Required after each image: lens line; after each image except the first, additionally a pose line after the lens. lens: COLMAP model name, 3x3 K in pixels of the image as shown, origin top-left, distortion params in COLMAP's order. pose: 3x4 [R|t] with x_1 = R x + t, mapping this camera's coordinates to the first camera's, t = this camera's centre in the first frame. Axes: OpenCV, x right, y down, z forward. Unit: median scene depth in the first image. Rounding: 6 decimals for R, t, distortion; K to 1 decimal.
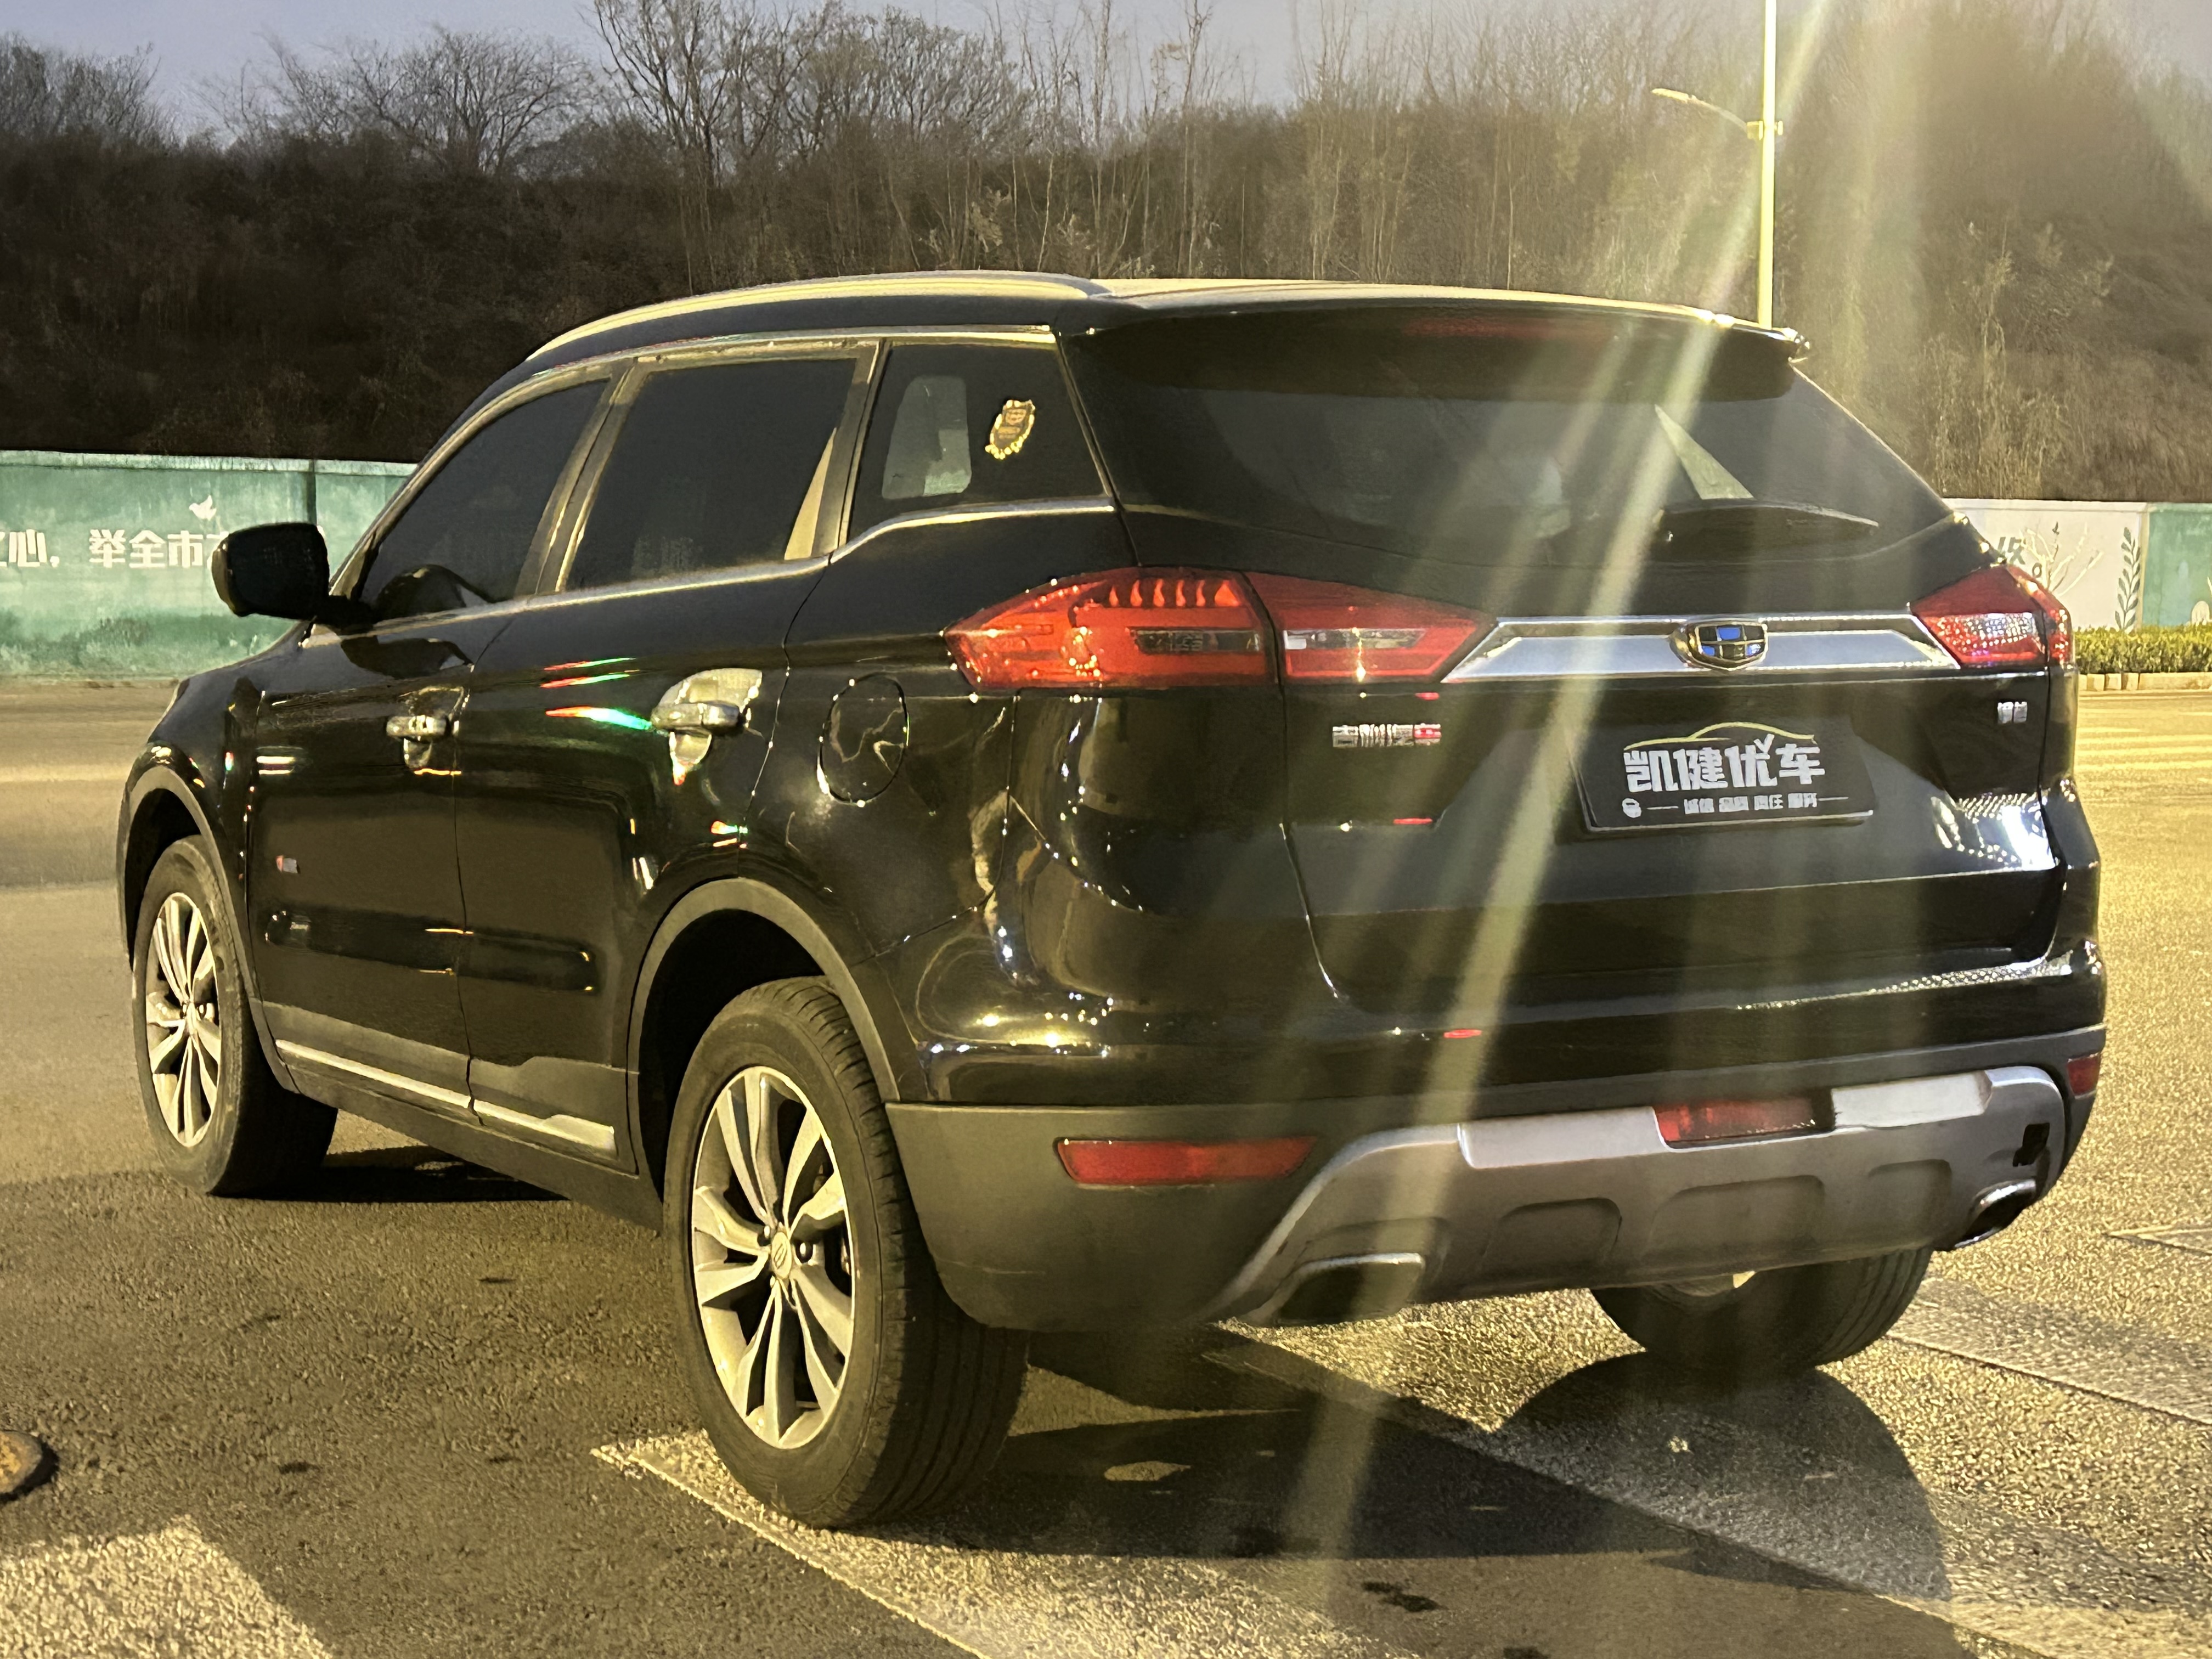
lens RADIAL K [[3498.7, 0, 1107.7], [0, 3498.7, 829.4], [0, 0, 1]] dist [0.130036, 0.000000]
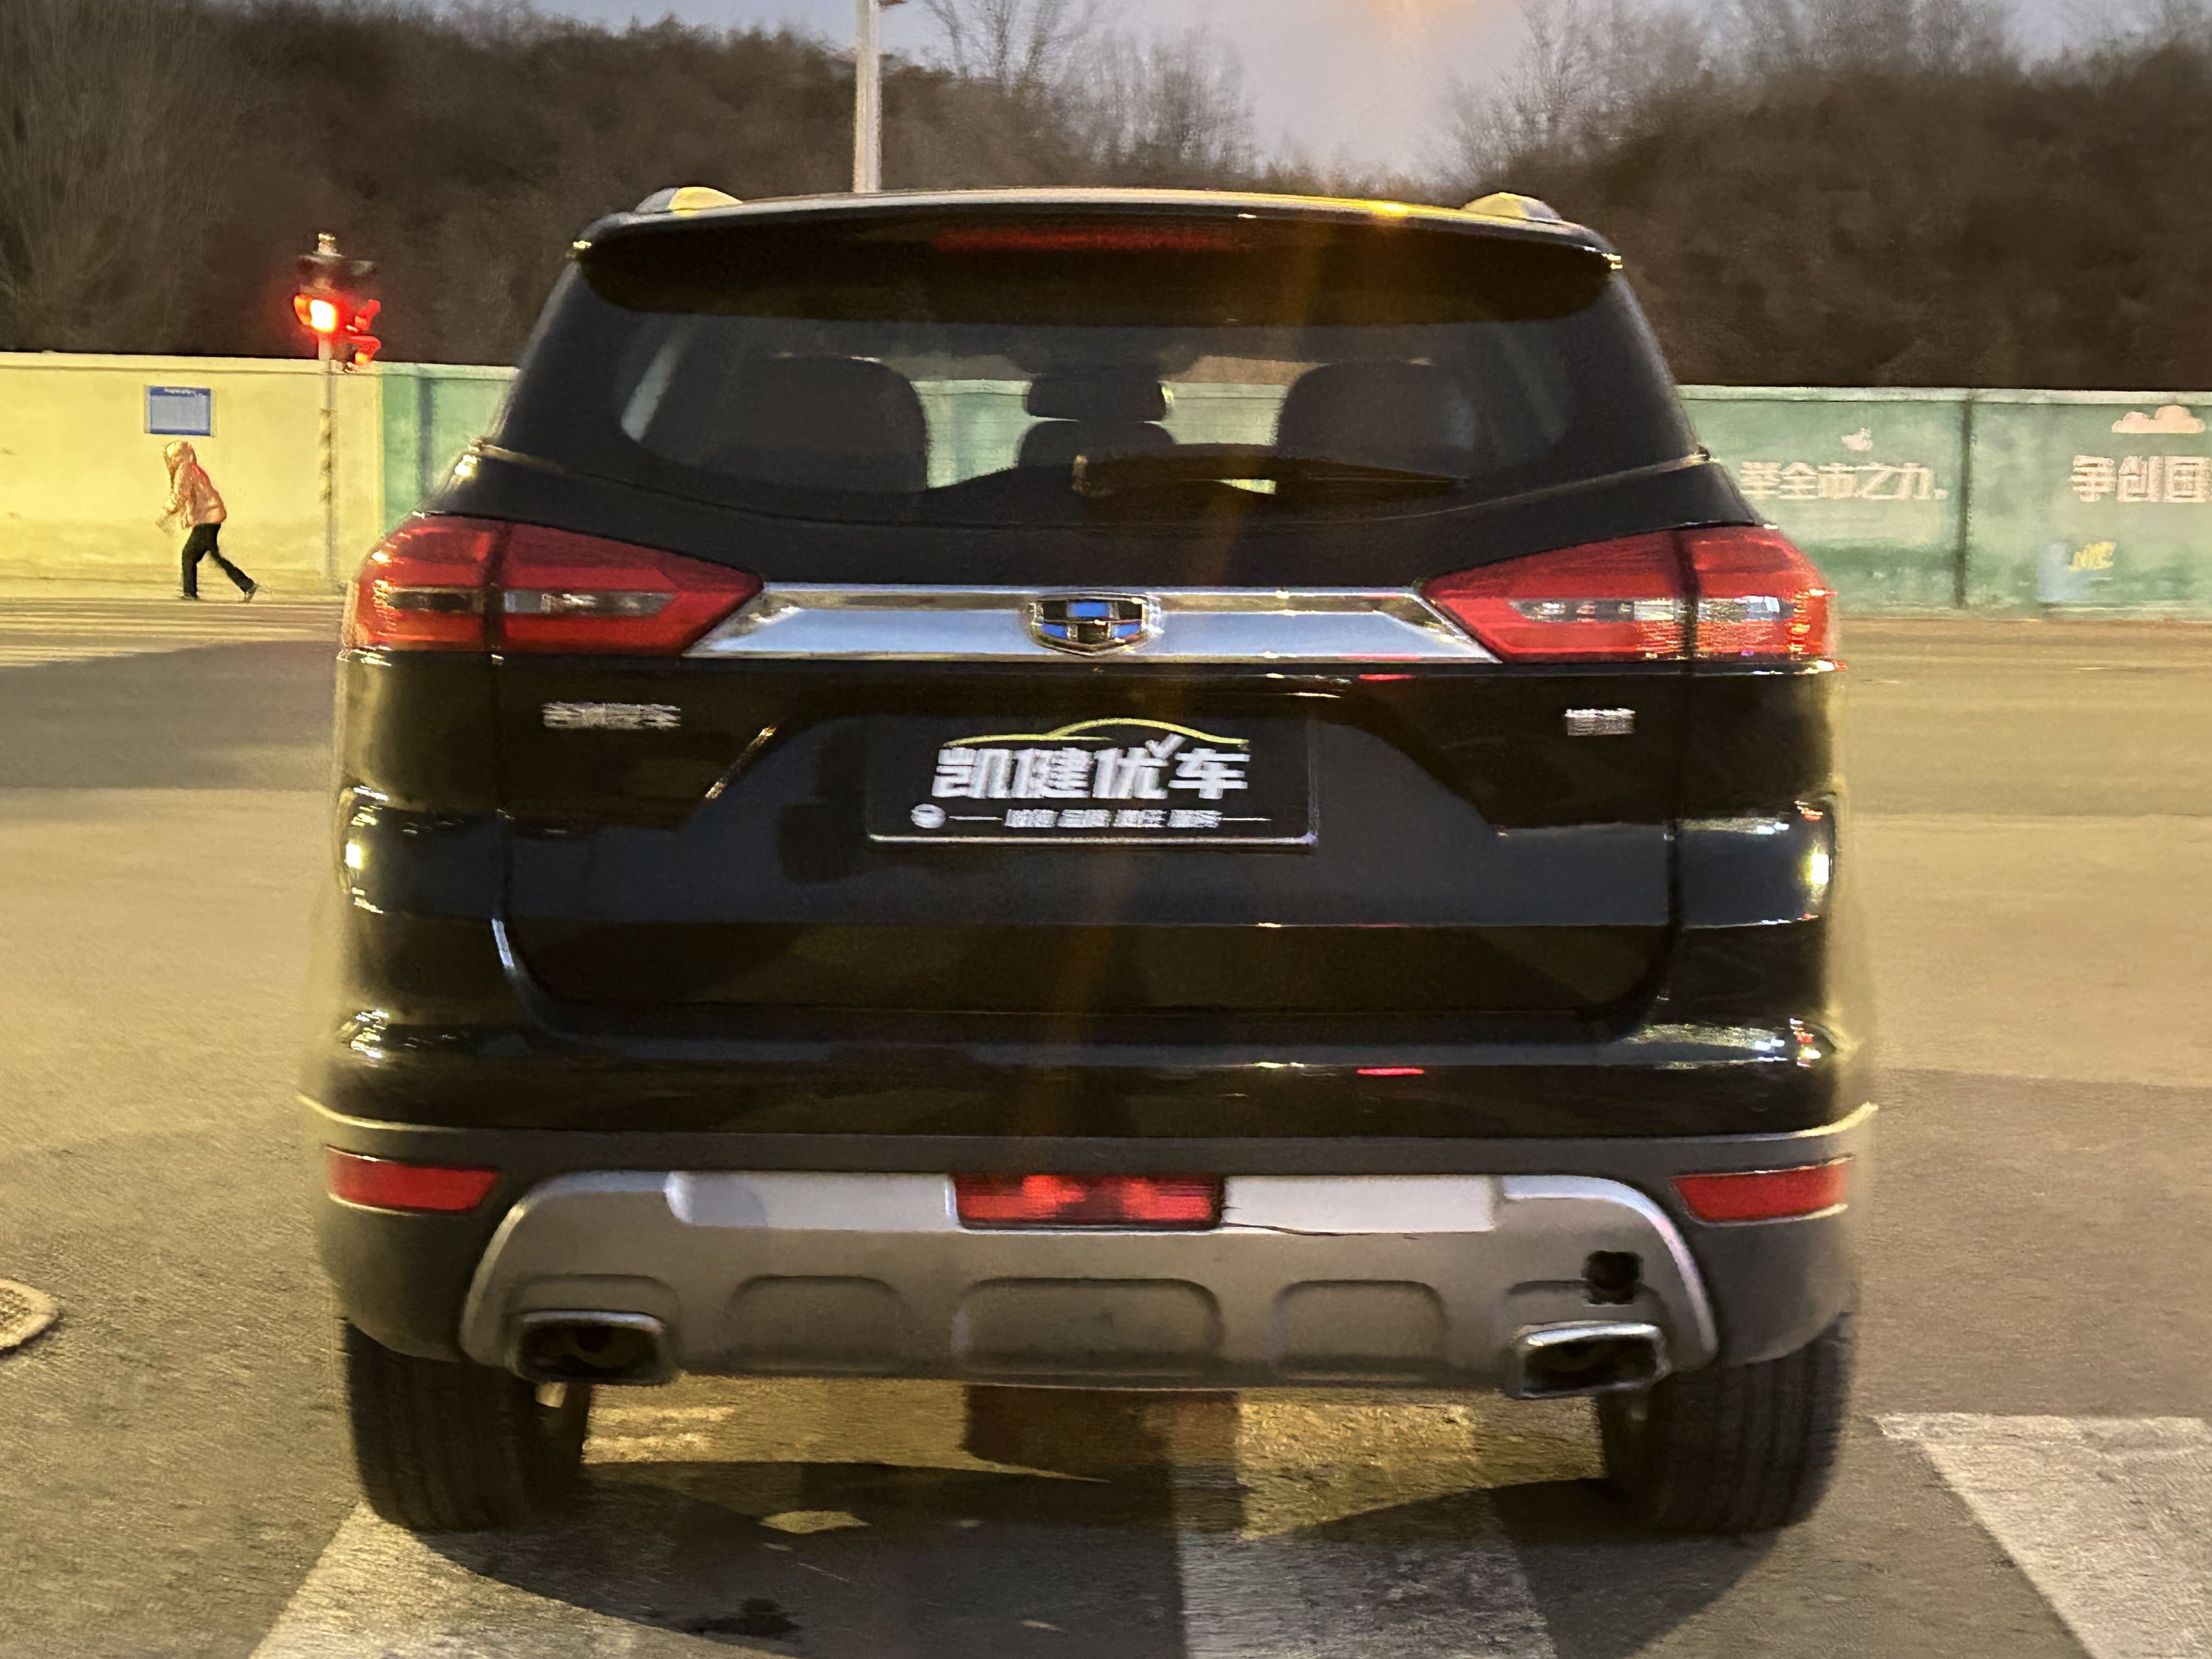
lens RADIAL K [[3498.7, 0, 1124.8], [0, 3498.7, 824.5], [0, 0, 1]] dist [0.130036, 0.000000]
pose [[0.859035, 0.057644, -0.508662, 0.589731], [-0.048169, 0.998333, 0.031787, -0.031525], [0.509646, -0.002804, 0.860379, 0.297236]]
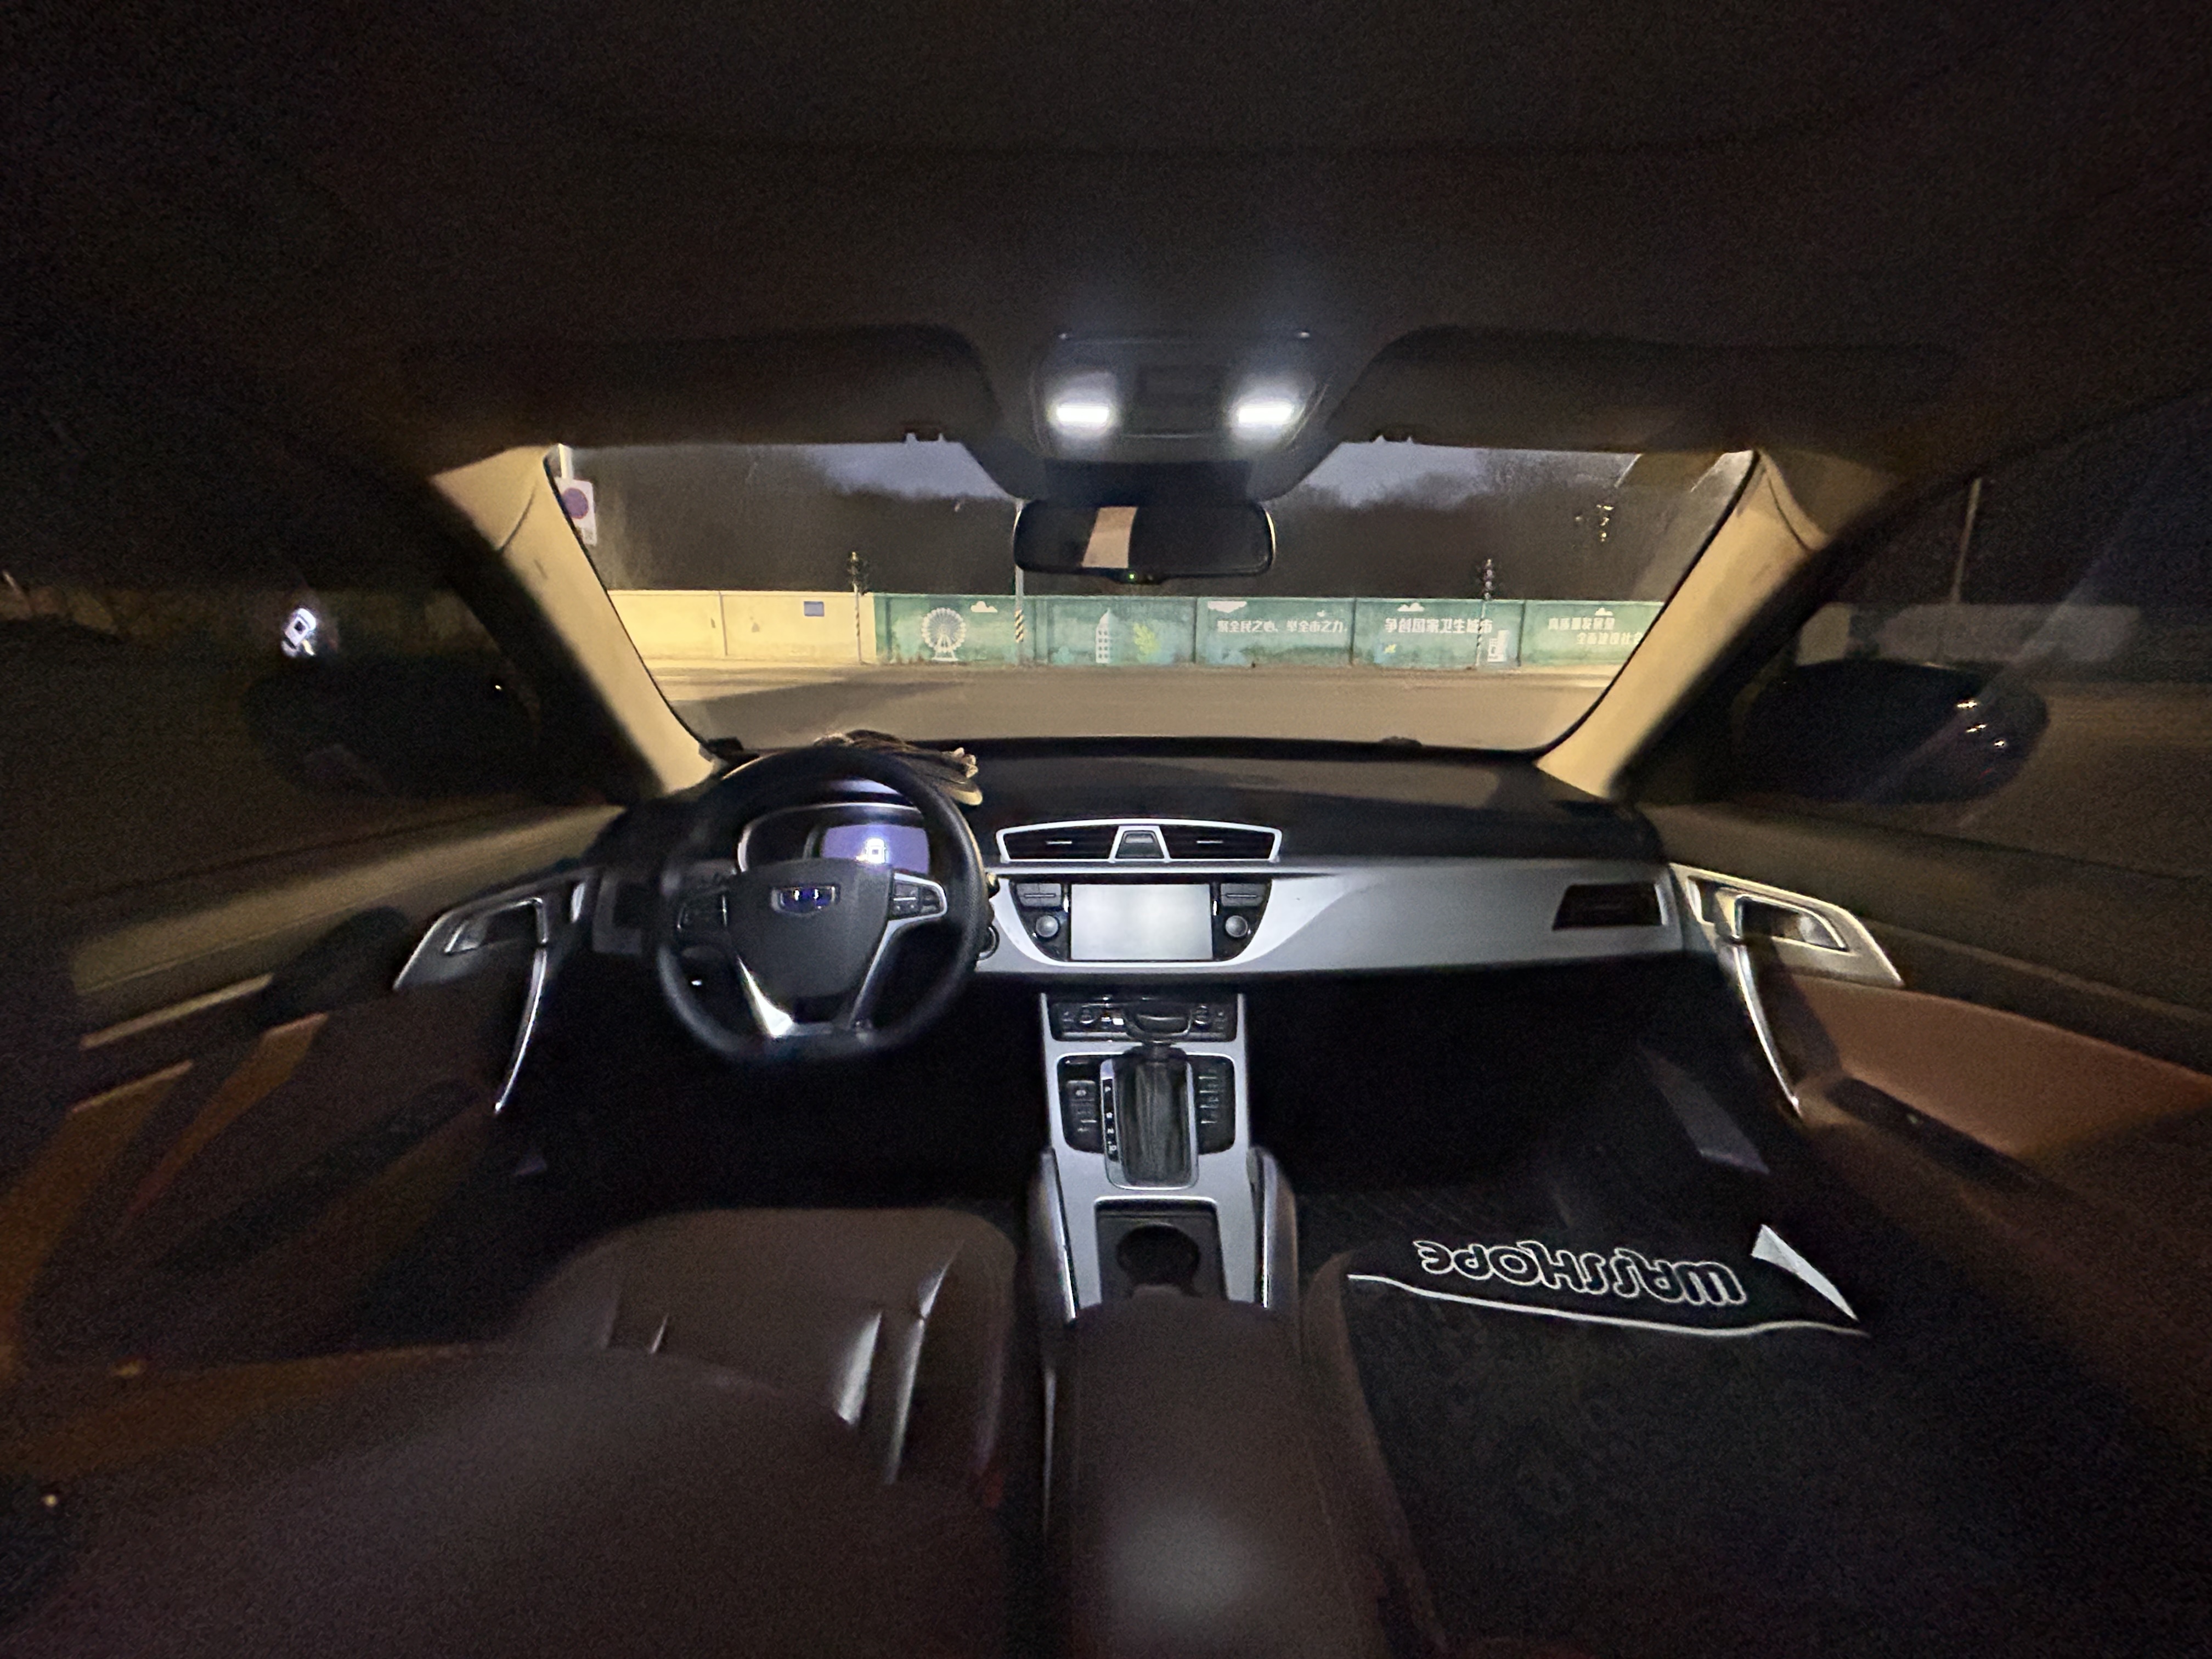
lens RADIAL K [[890.6, 0, 1107.5], [0, 890.6, 835.3], [0, 0, 1]] dist [-0.003997, 0.000212]
pose [[0.867889, 0.115082, -0.483243, -0.032378], [-0.040026, 0.985833, 0.162885, -0.106258], [0.495142, -0.122024, 0.860200, 1.218127]]
